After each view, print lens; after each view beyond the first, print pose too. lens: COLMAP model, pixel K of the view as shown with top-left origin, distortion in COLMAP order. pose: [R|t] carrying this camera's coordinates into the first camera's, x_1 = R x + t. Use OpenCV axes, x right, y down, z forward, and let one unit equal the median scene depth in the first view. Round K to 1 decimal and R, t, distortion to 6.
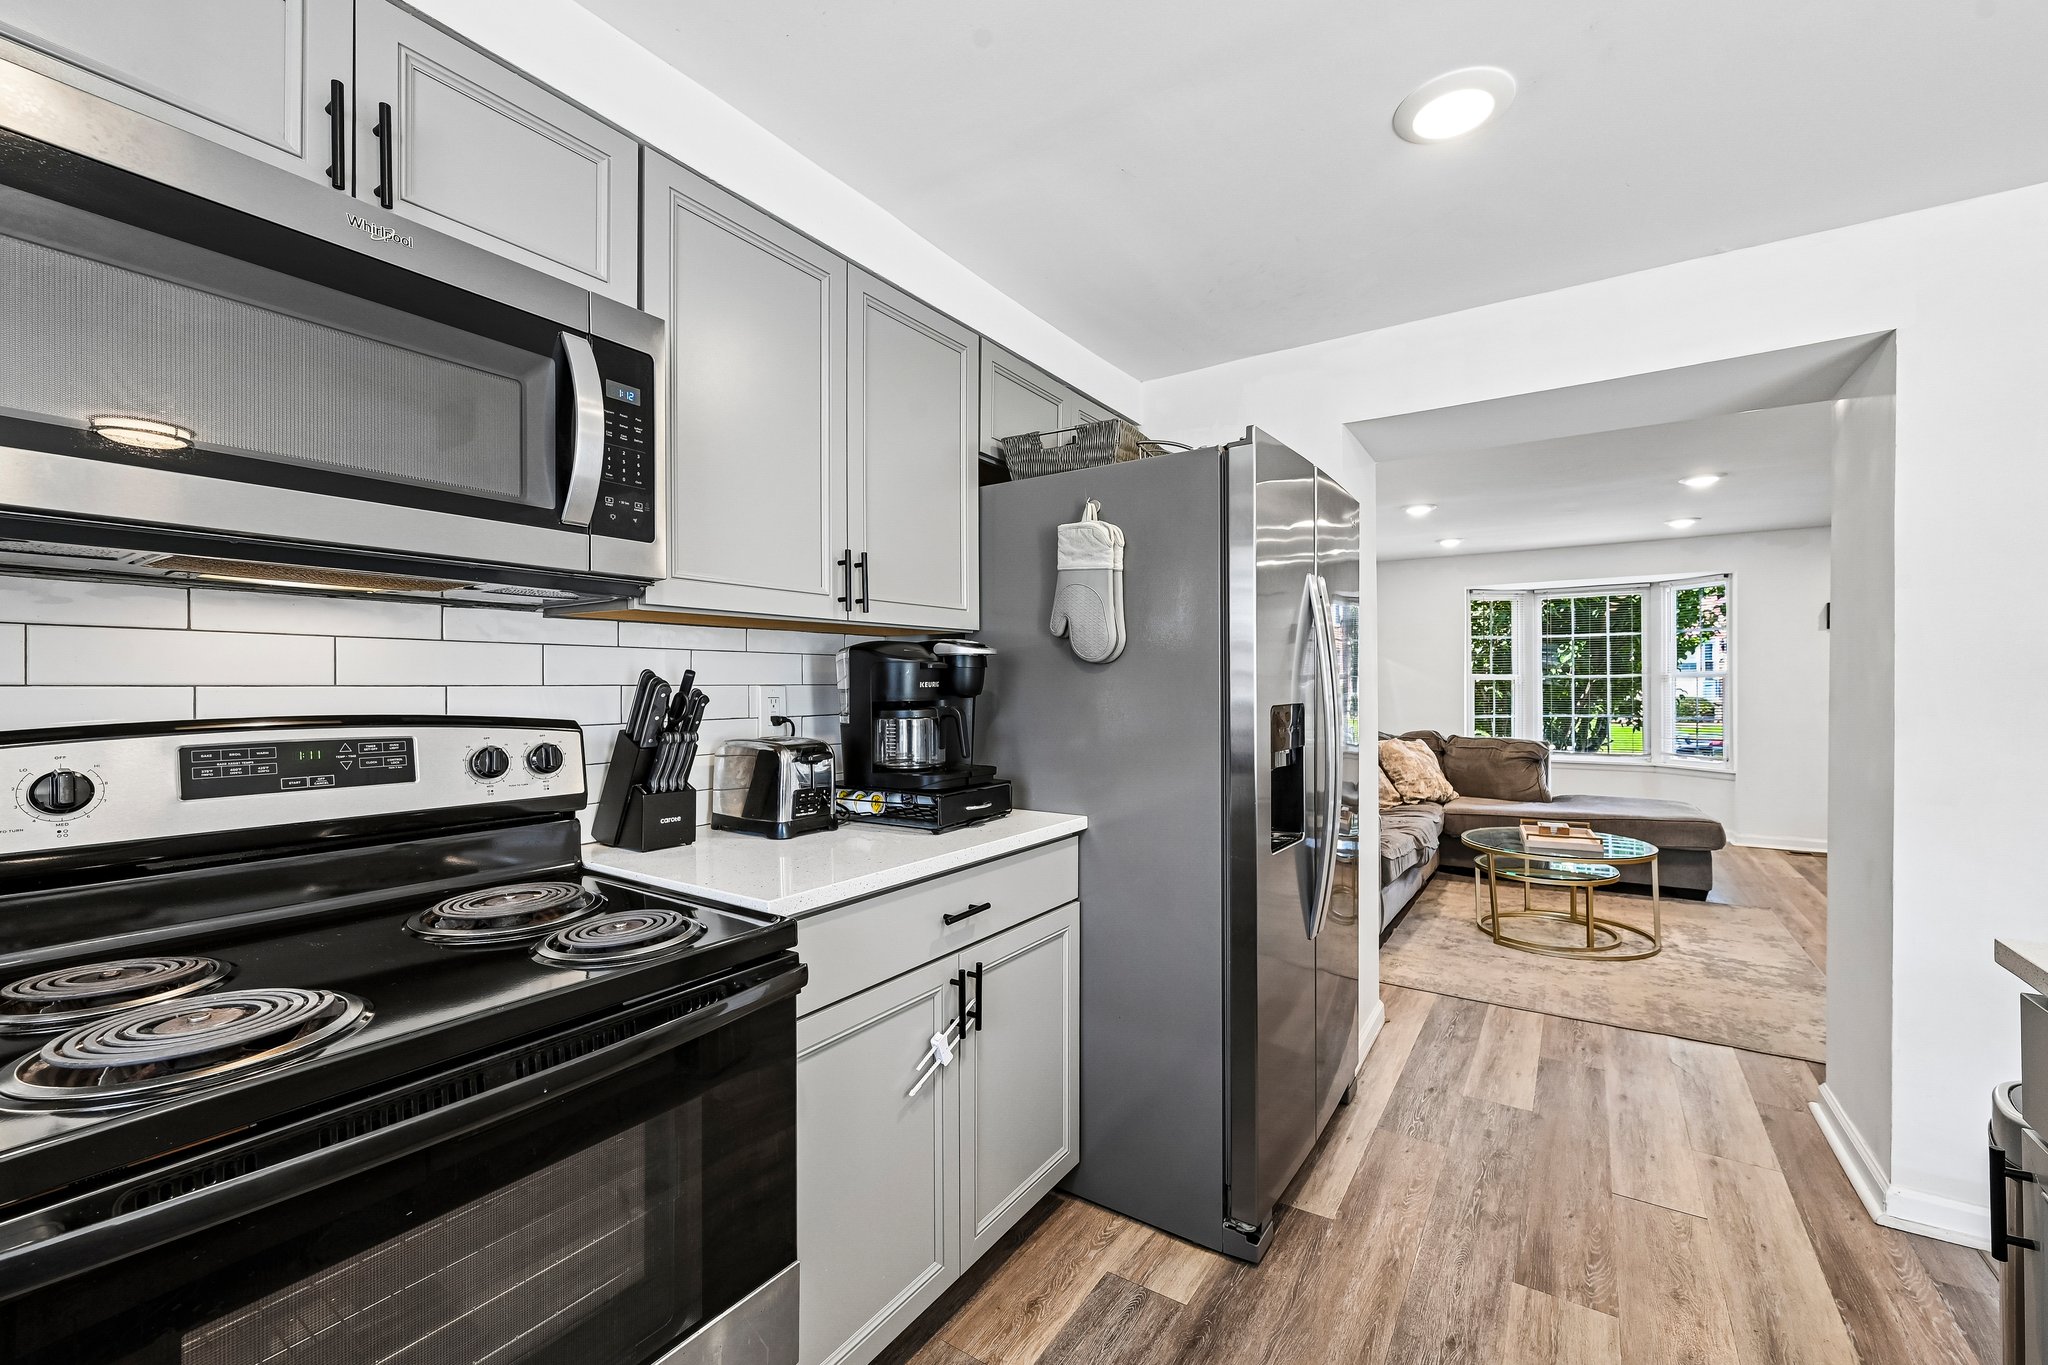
lens RADIAL K [[828.5, 0, 1036.3], [0, 828.5, 686.0], [0, 0, 1]] dist [0.001390, 0.000024]
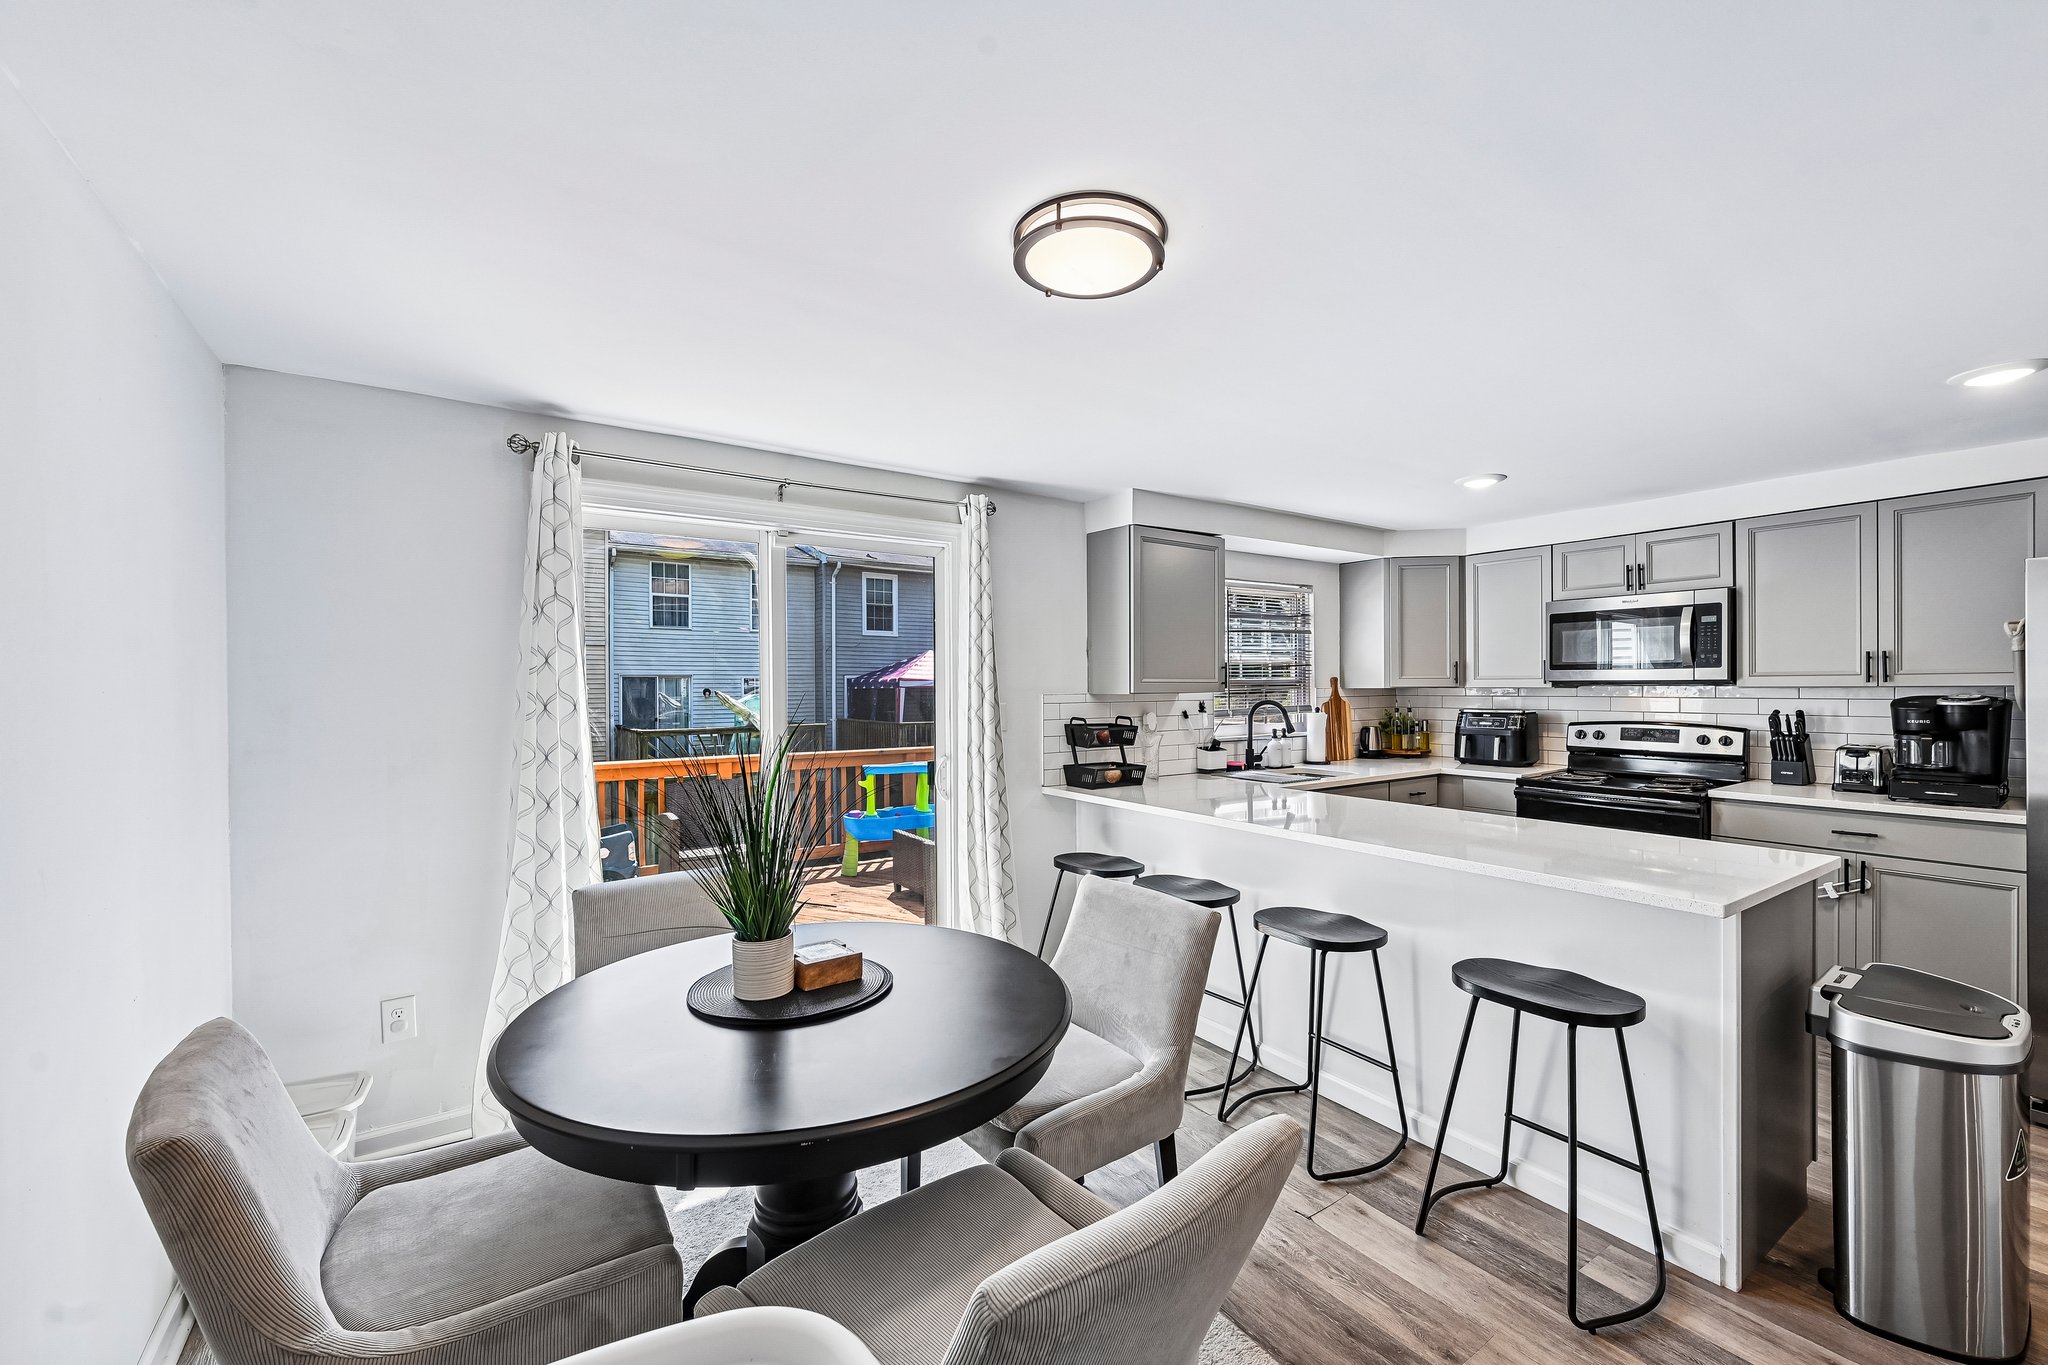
lens RADIAL K [[828.5, 0, 1028.9], [0, 828.5, 687.0], [0, 0, 1]] dist [0.001390, 0.000024]
pose [[-0.387190, 0.013380, -0.921903, 2.220268], [0.010373, 0.999895, 0.010156, -0.113298], [0.921942, -0.005631, -0.387288, -0.069962]]
